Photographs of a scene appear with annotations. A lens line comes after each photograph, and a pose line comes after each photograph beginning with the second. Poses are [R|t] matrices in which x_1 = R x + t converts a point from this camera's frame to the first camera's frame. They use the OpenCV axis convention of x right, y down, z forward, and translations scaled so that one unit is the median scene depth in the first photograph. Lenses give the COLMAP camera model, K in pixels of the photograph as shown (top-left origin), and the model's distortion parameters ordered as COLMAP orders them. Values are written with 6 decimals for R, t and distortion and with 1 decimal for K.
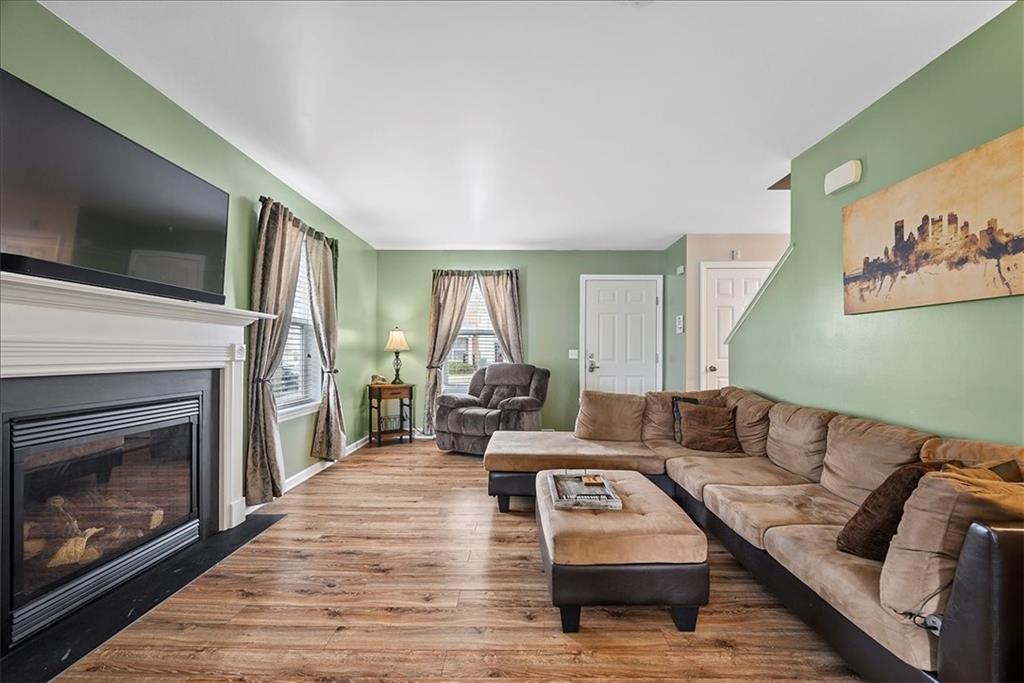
lens RADIAL K [[405.6, 0, 515.7], [0, 405.6, 348.4], [0, 0, 1]] dist [-0.002043, 0.000043]
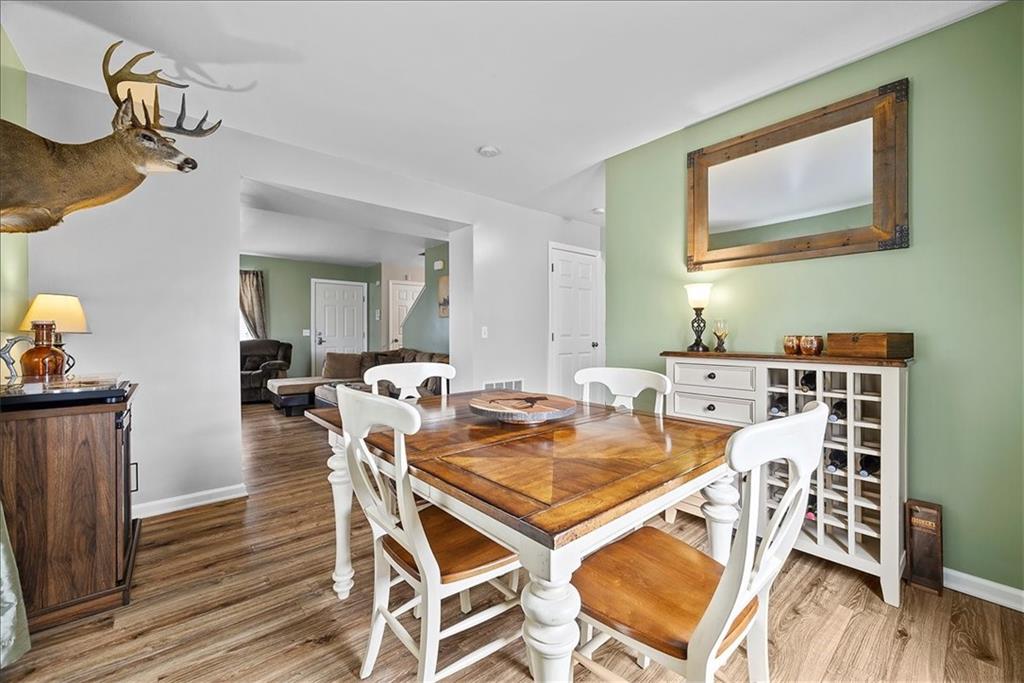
lens RADIAL K [[405.6, 0, 510.3], [0, 405.6, 334.8], [0, 0, 1]] dist [-0.002043, 0.000043]
pose [[0.759018, -0.007419, 0.651027, -0.256787], [-0.004487, 0.999852, 0.016626, -0.006058], [-0.651054, -0.015540, 0.758872, -0.596980]]
